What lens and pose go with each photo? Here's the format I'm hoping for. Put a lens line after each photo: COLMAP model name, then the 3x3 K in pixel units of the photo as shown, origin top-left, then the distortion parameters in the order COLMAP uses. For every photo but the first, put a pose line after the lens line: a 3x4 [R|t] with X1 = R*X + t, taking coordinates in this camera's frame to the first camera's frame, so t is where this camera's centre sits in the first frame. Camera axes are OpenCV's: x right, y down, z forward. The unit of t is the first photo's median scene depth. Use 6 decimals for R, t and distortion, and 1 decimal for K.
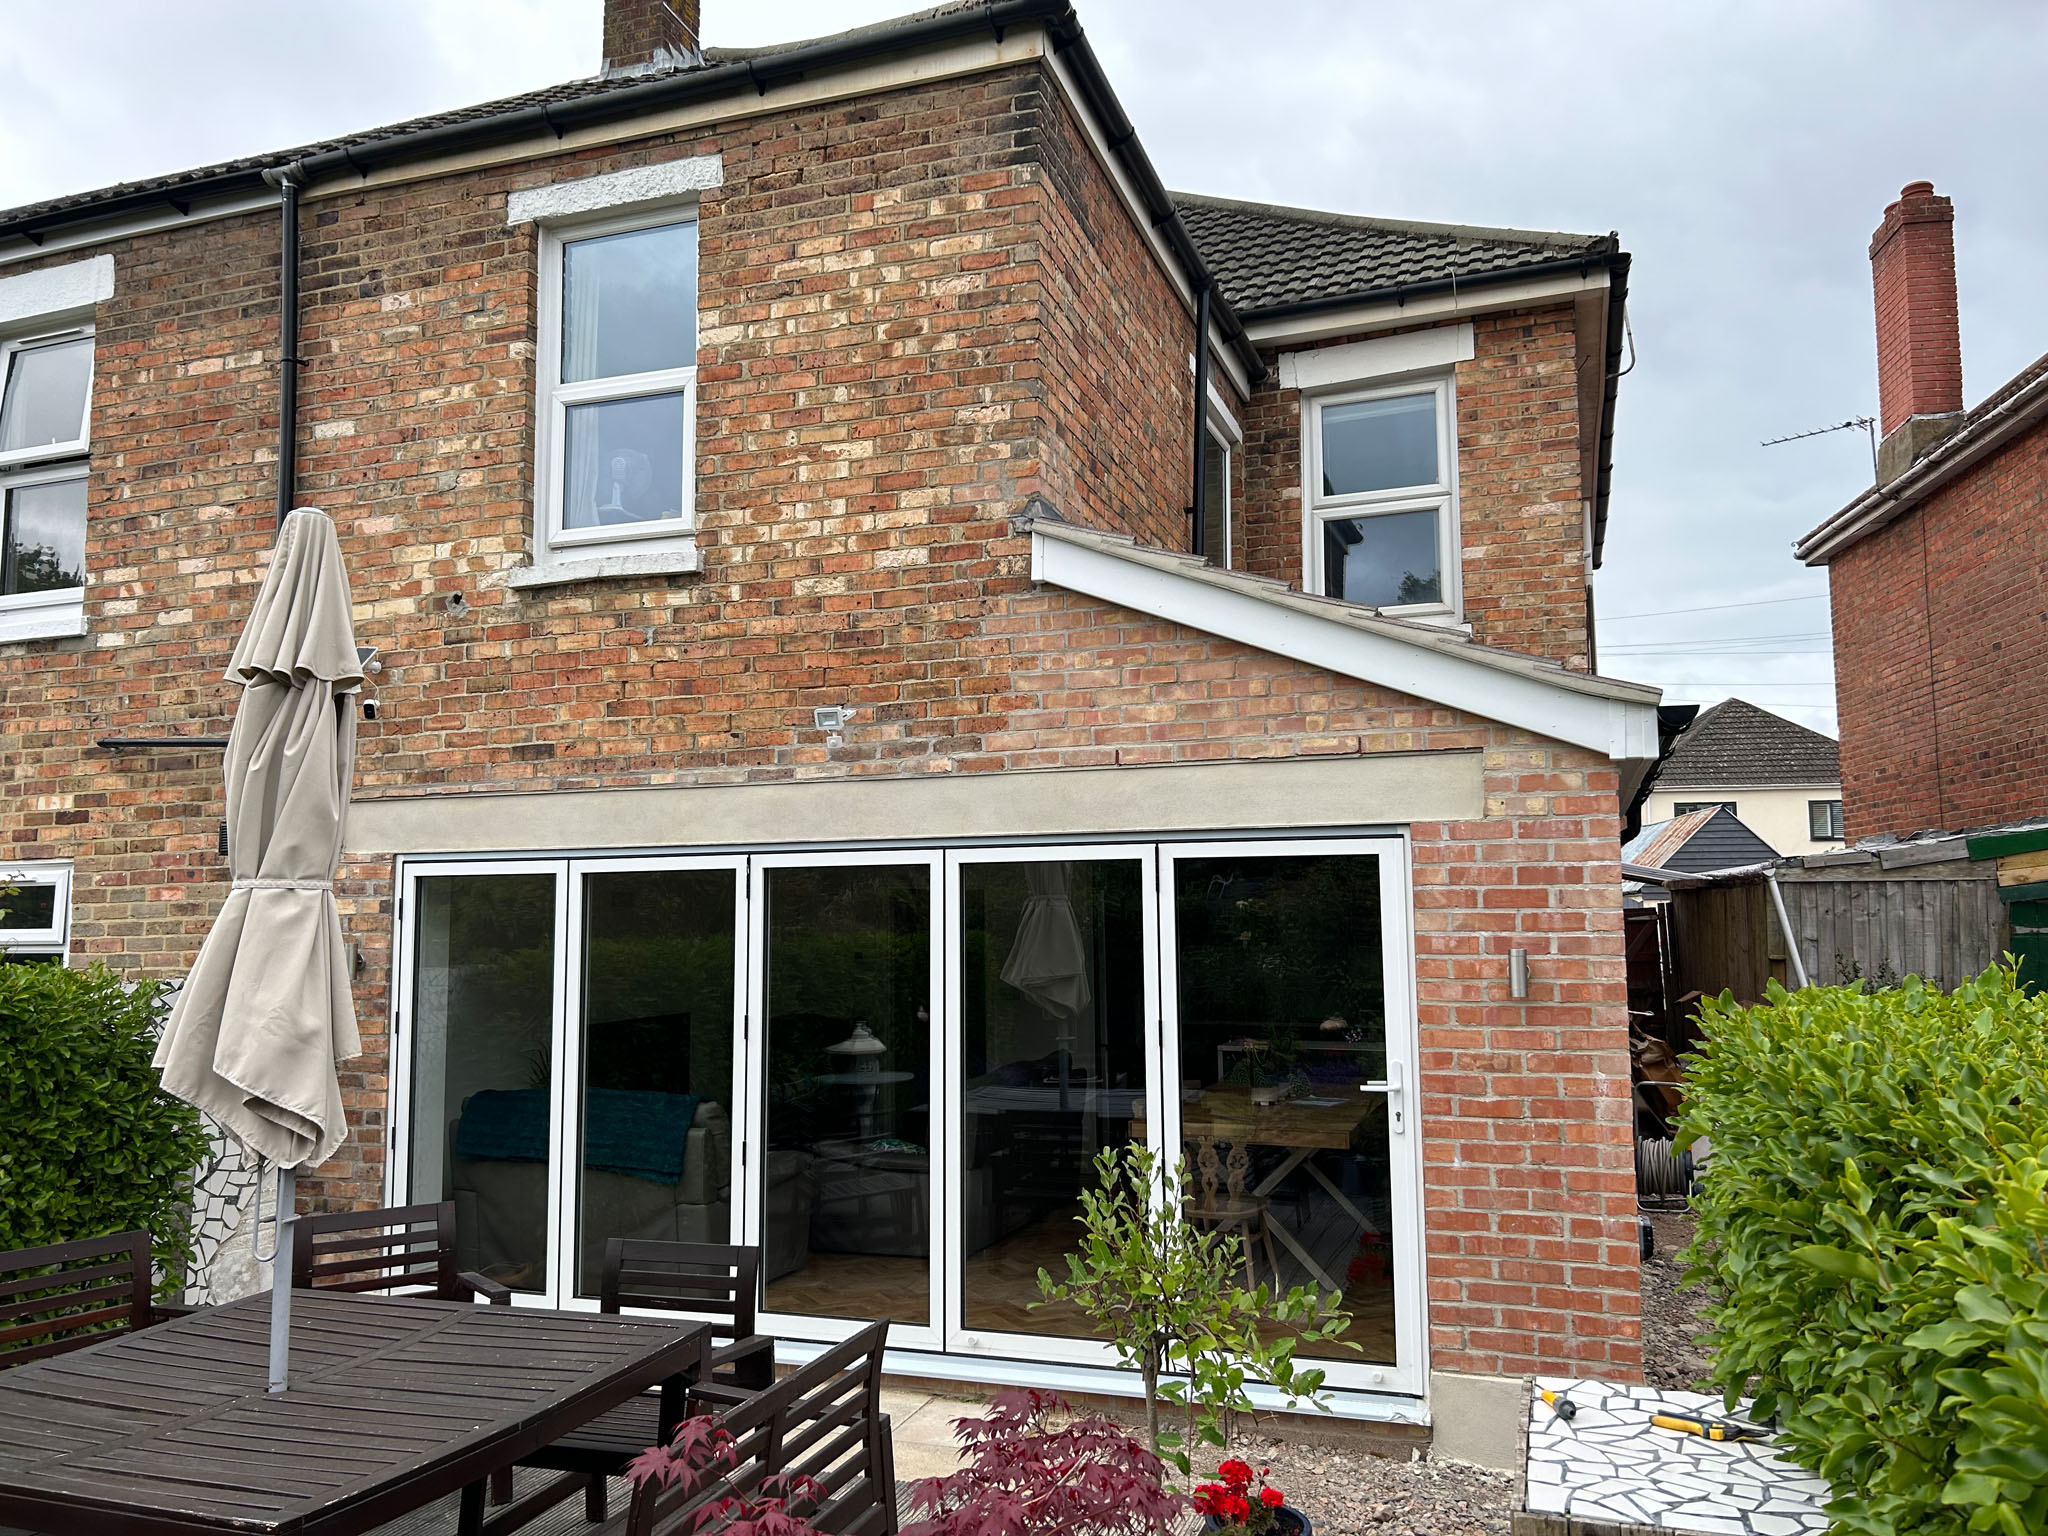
lens RADIAL K [[1546.2, 0, 1009.0], [0, 1546.2, 771.2], [0, 0, 1]] dist [-0.005670, 0.000146]
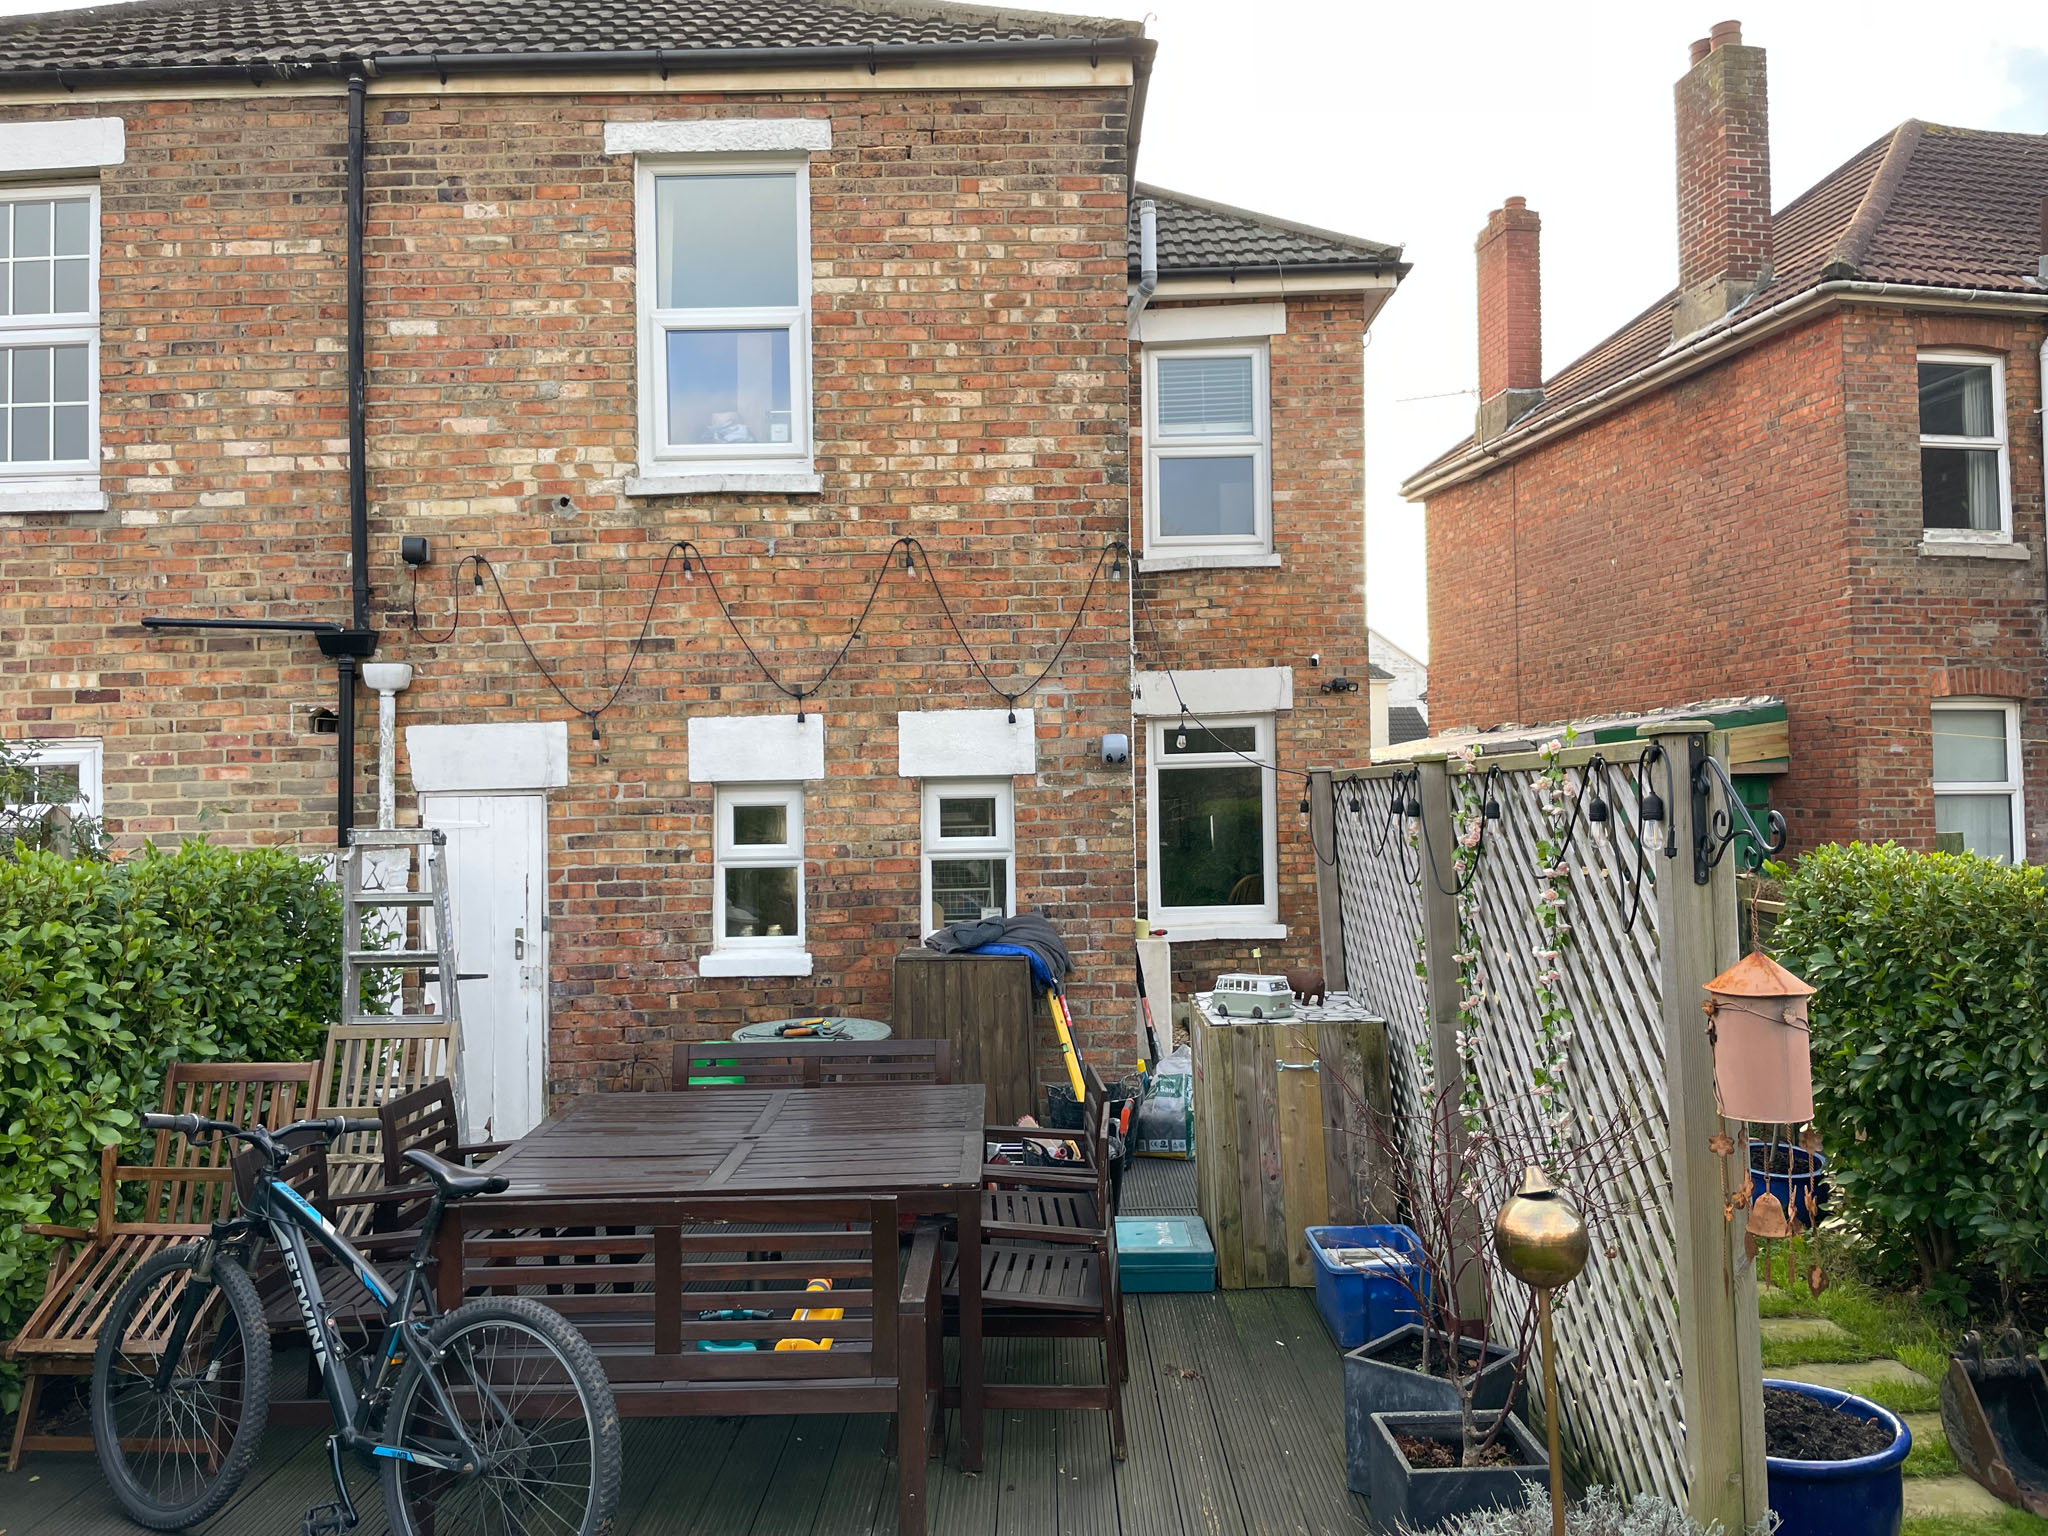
lens RADIAL K [[1553.6, 0, 1020.1], [0, 1553.6, 766.1], [0, 0, 1]] dist [-0.009183, -0.012098]
pose [[0.944799, 0.000248, 0.327651, -0.391103], [-0.023729, 0.997426, 0.067669, -0.007014], [-0.326791, -0.071708, 0.942372, -0.137711]]
